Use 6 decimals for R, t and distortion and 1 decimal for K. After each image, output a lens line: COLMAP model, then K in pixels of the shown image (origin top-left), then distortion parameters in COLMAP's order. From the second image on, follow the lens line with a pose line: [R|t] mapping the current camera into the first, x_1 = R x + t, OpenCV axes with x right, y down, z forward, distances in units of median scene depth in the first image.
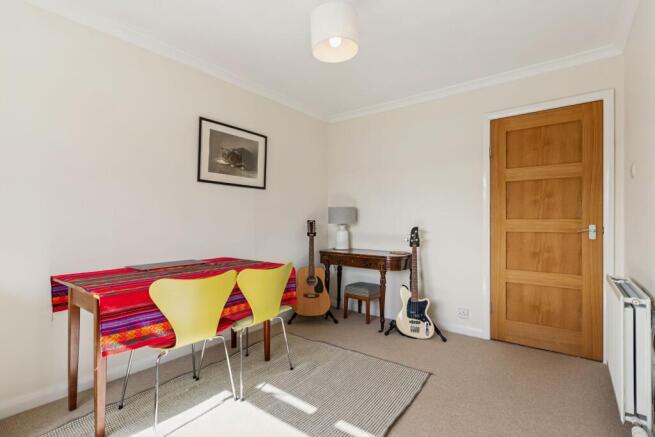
lens RADIAL K [[309.6, 0, 327.3], [0, 309.6, 221.7], [0, 0, 1]] dist [-0.002479, -0.000290]
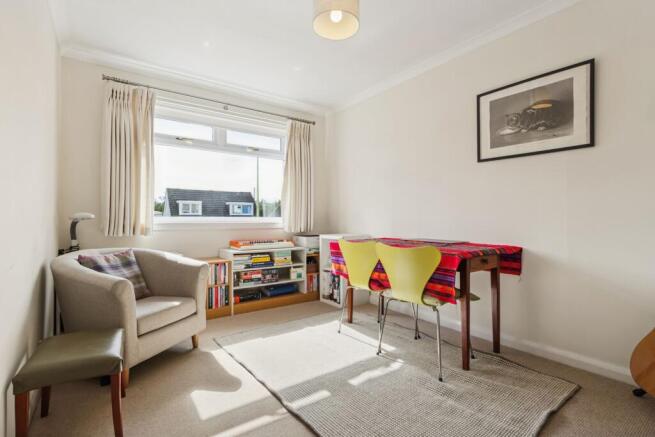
lens RADIAL K [[309.6, 0, 323.2], [0, 309.6, 216.3], [0, 0, 1]] dist [-0.002479, -0.000290]
pose [[-0.274027, -0.003635, -0.961715, 0.640576], [0.002264, 0.999988, -0.004425, 0.042199], [0.961719, -0.003390, -0.274016, 0.789505]]
